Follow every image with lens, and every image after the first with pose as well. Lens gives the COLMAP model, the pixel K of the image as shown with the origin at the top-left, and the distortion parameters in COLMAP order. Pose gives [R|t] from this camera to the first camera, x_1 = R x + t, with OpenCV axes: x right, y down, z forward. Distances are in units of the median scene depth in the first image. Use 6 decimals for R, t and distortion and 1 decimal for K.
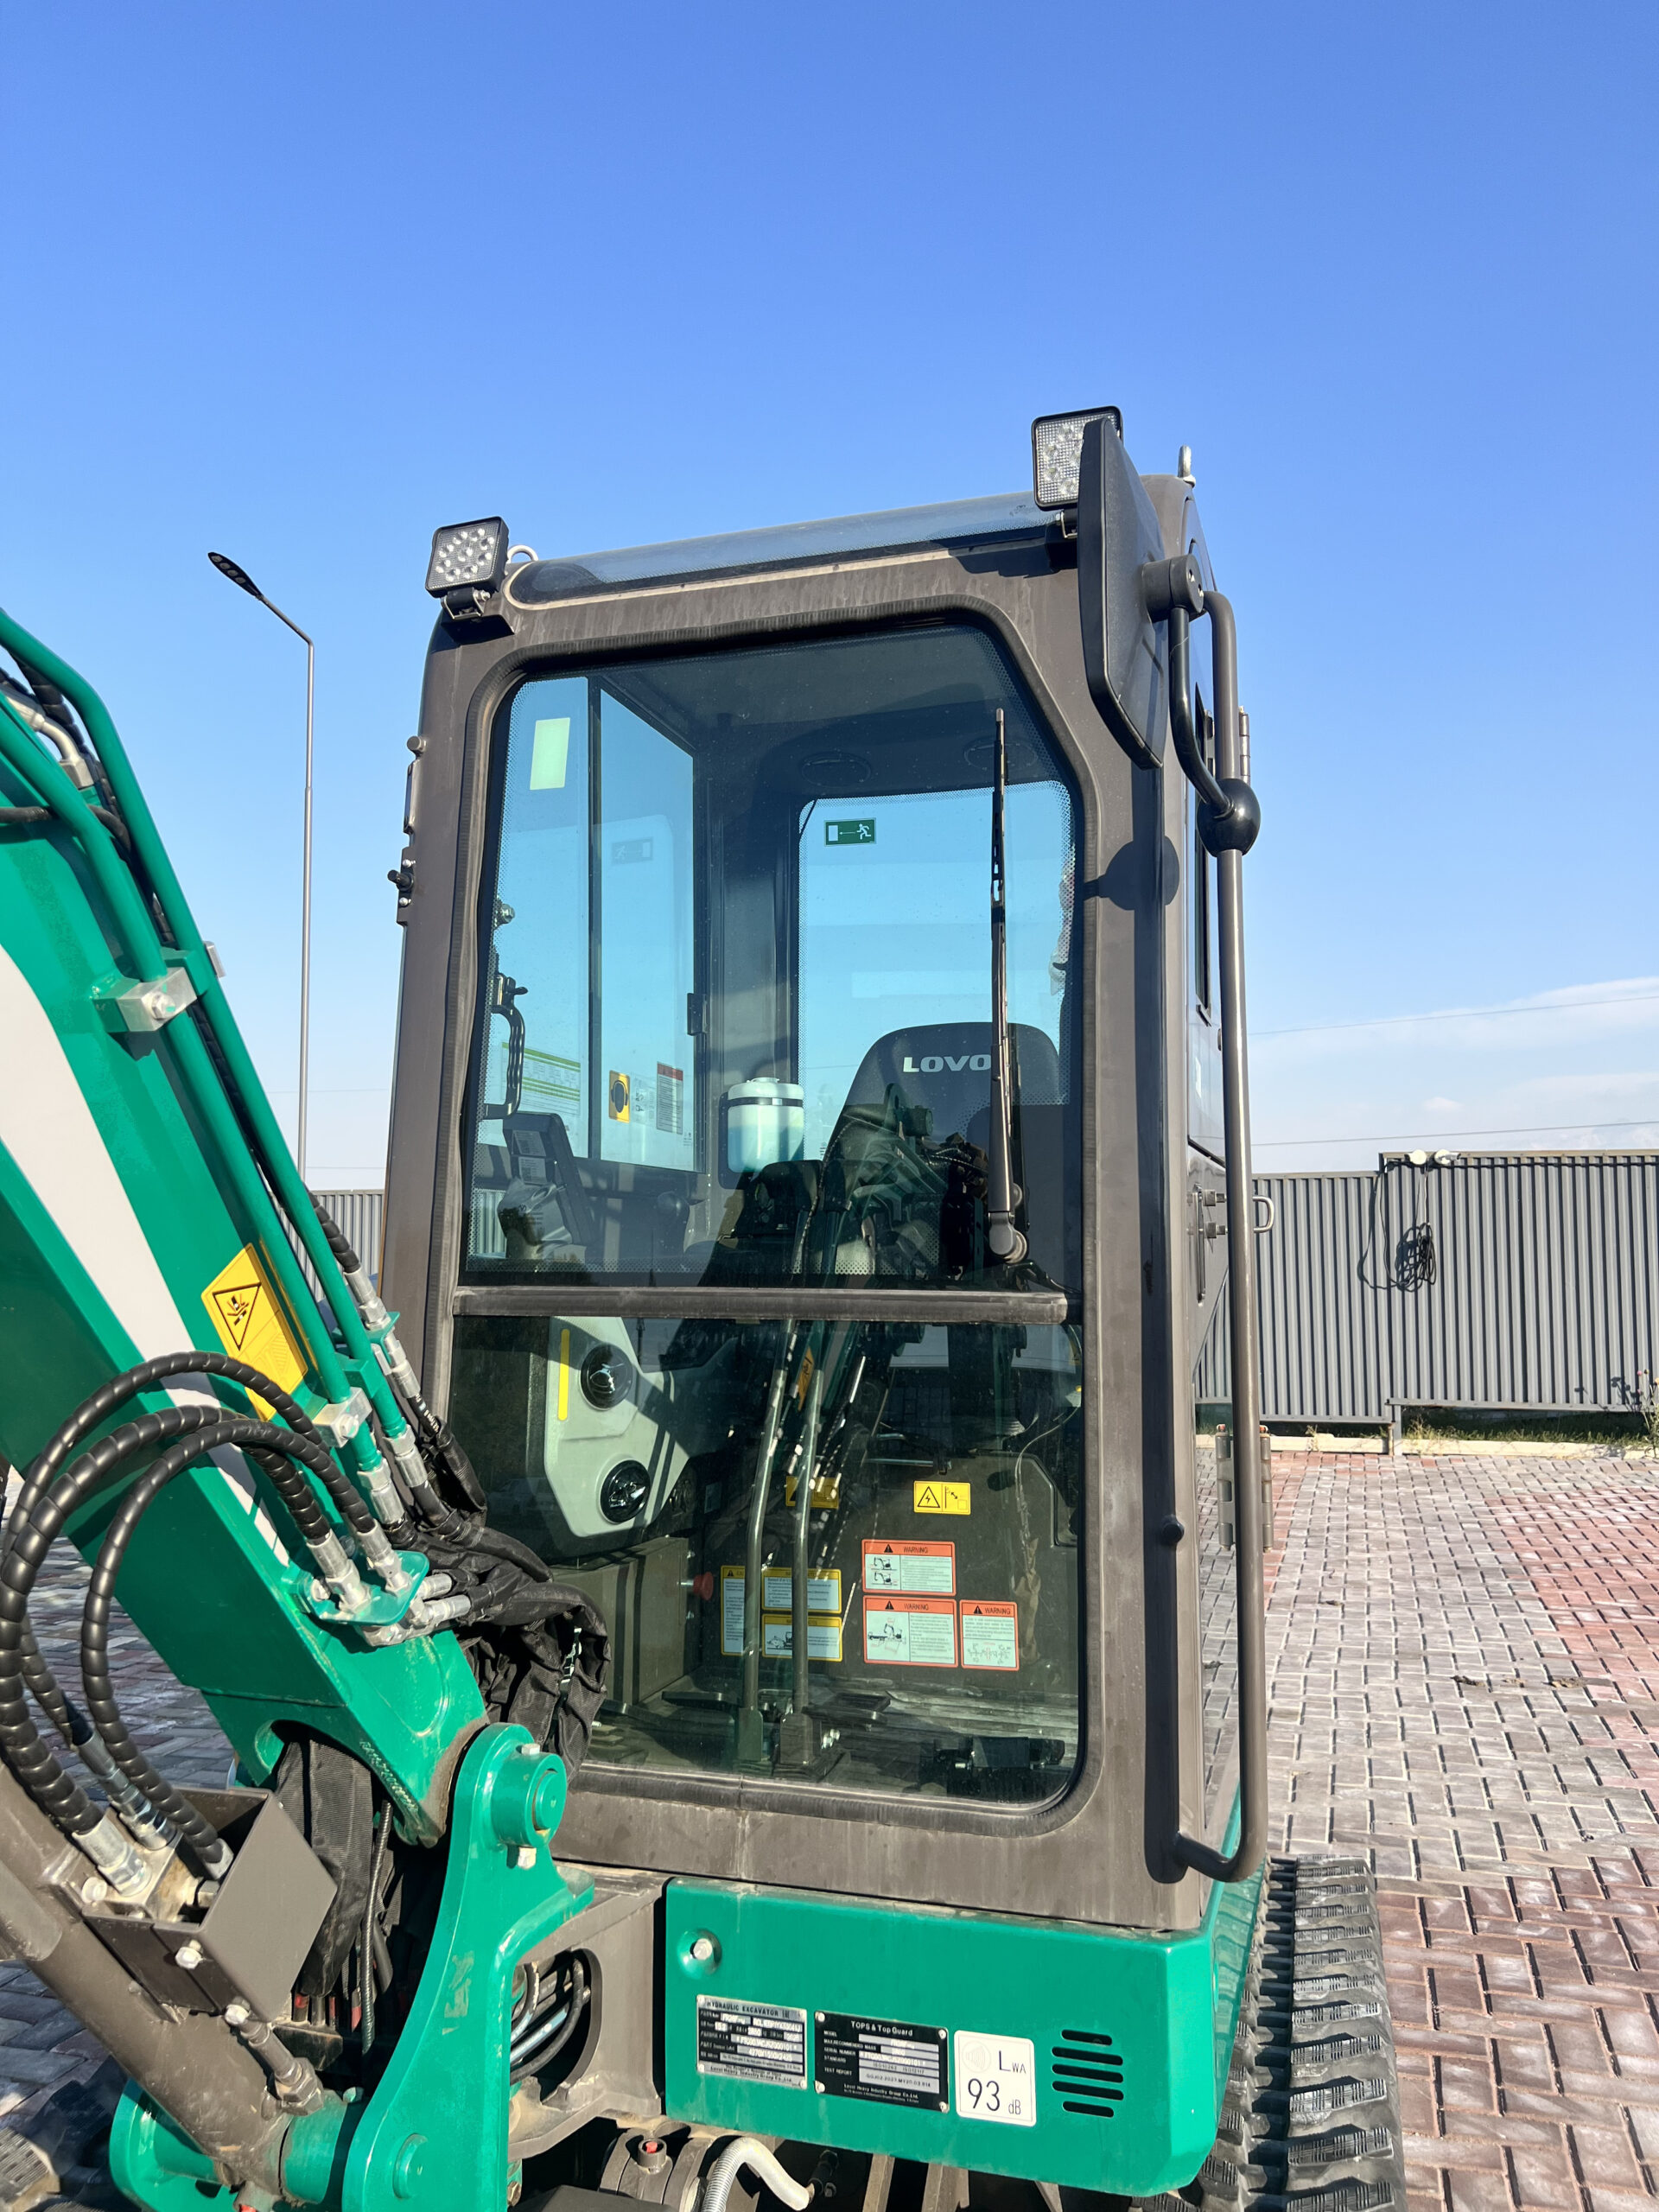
lens RADIAL K [[1652.2, 0, 828.6], [0, 1652.2, 1118.2], [0, 0, 1]] dist [0.076094, -0.096860]
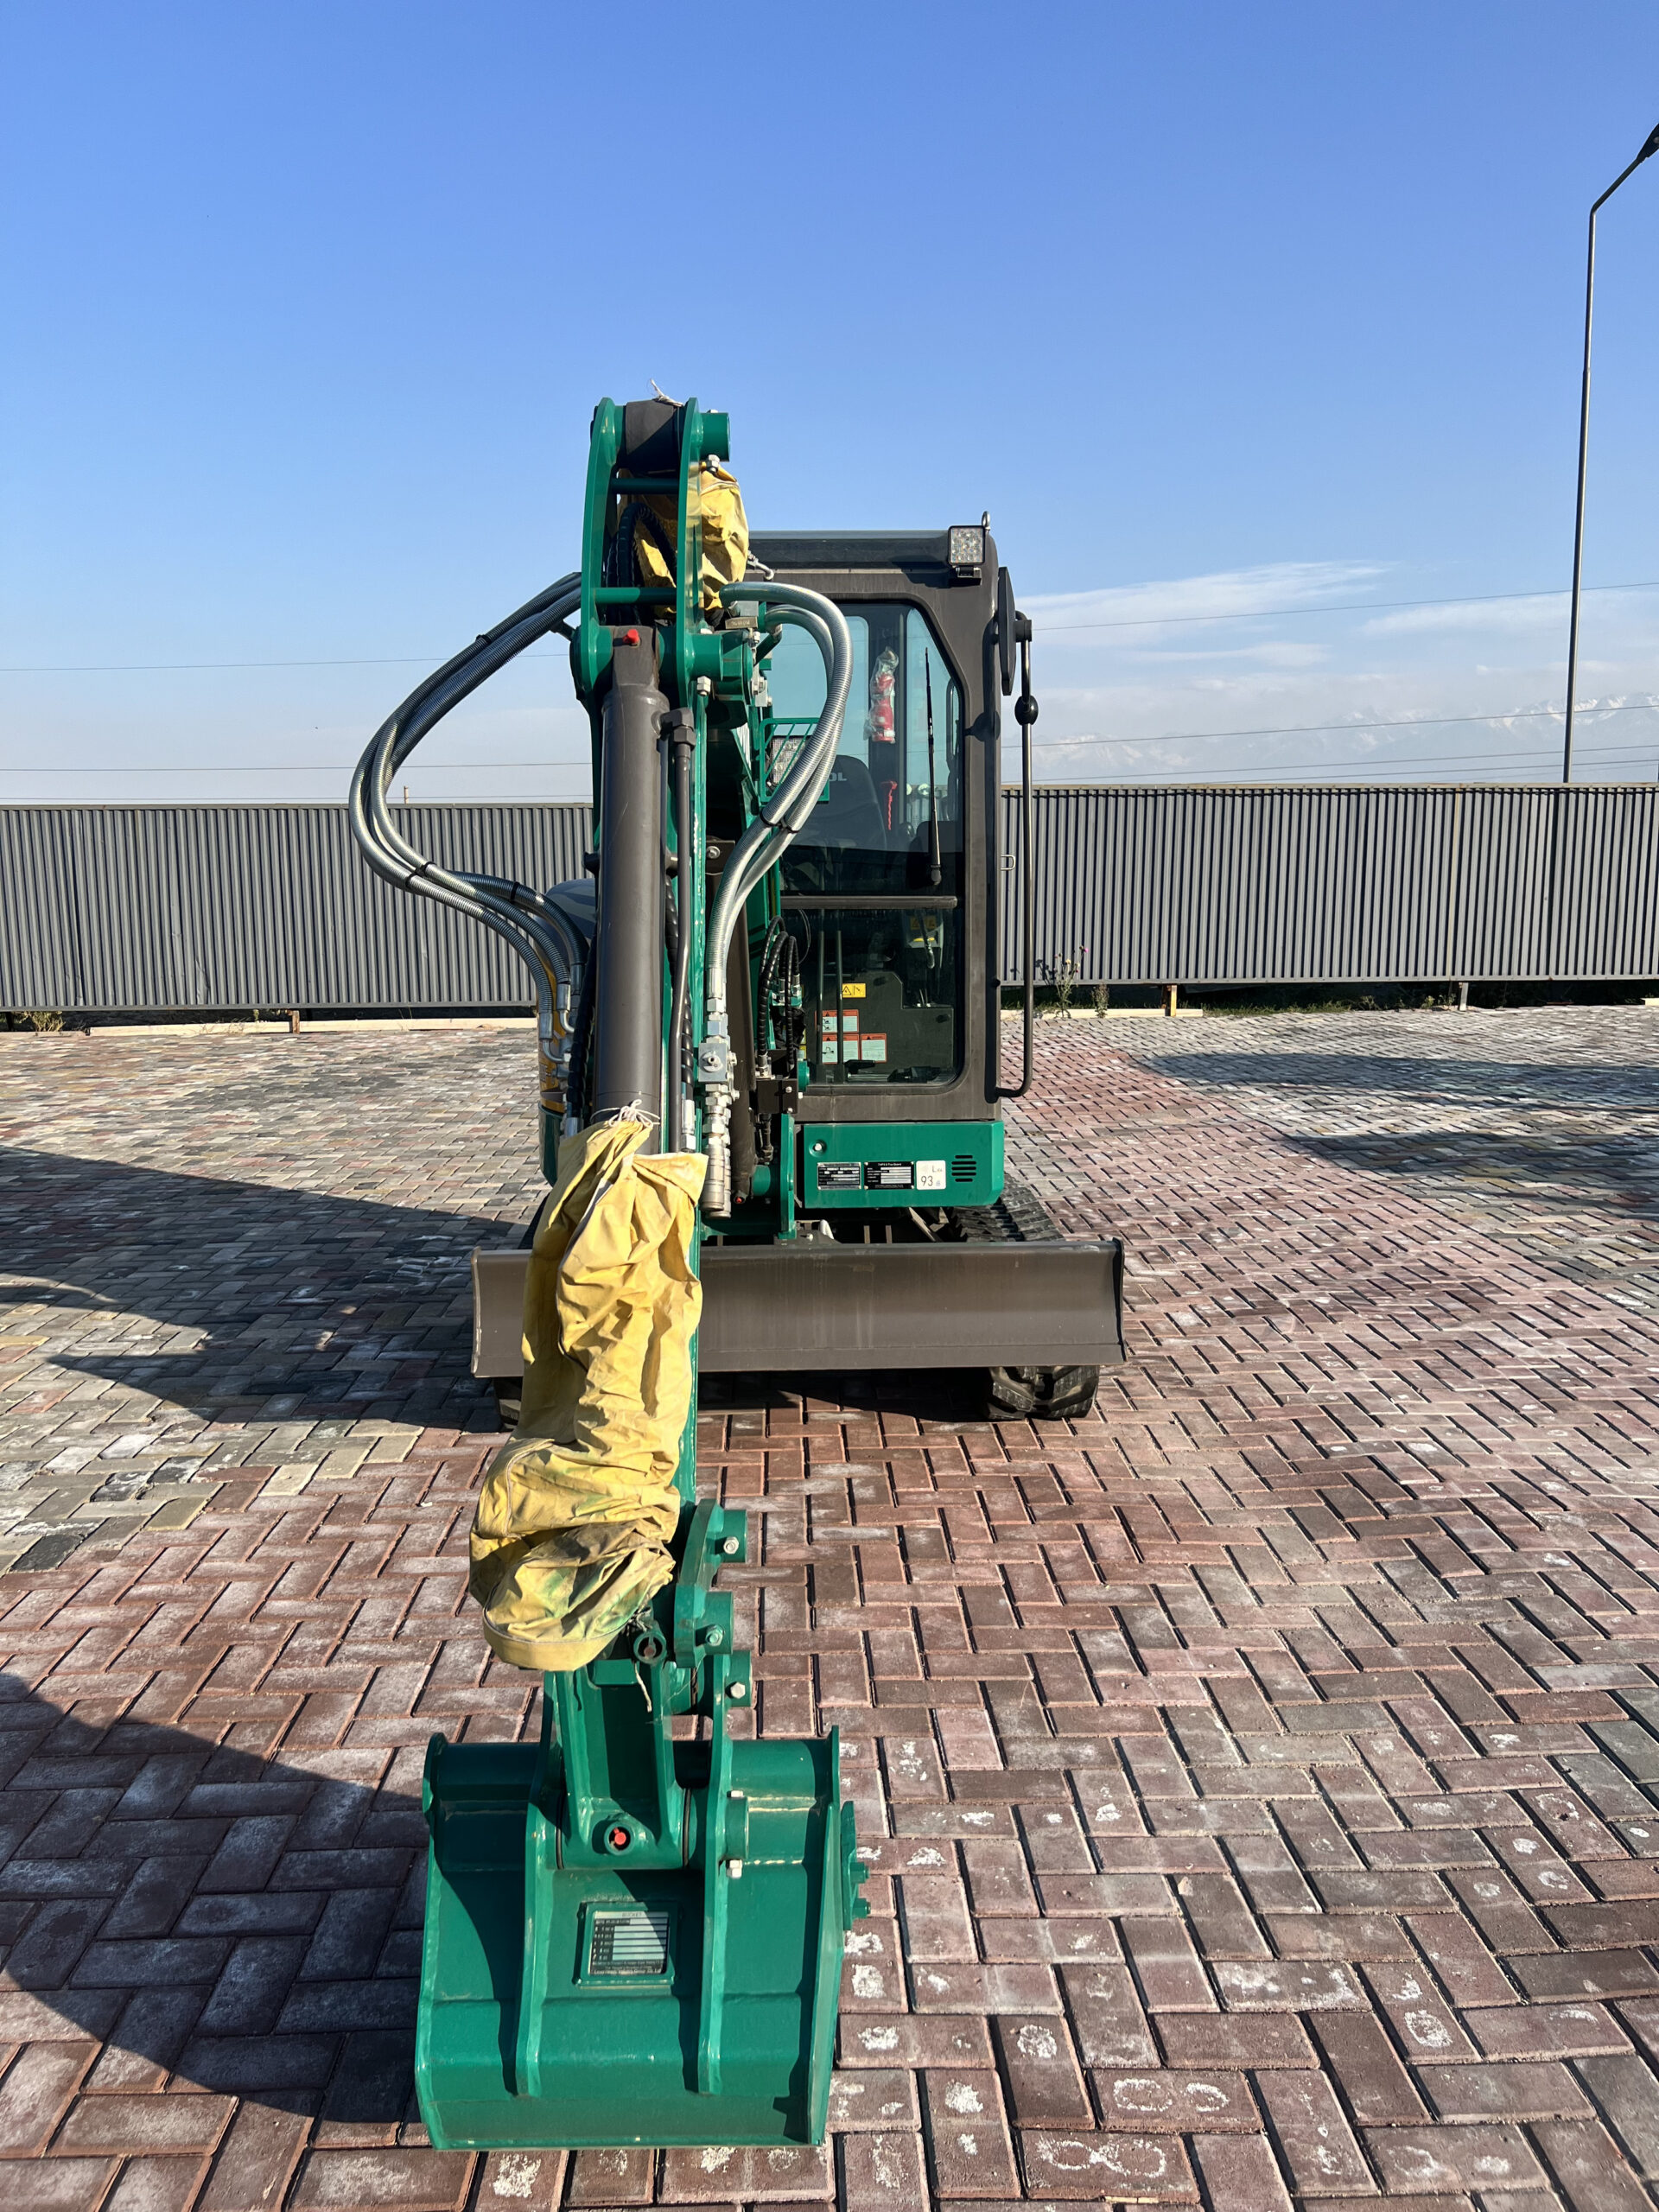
lens RADIAL K [[1652.2, 0, 828.6], [0, 1652.2, 1118.2], [0, 0, 1]] dist [0.076094, -0.096860]
pose [[0.945206, -0.052121, 0.322286, -0.121274], [-0.023986, 0.973420, 0.227769, -0.019034], [-0.325591, -0.223019, 0.918832, -0.187676]]
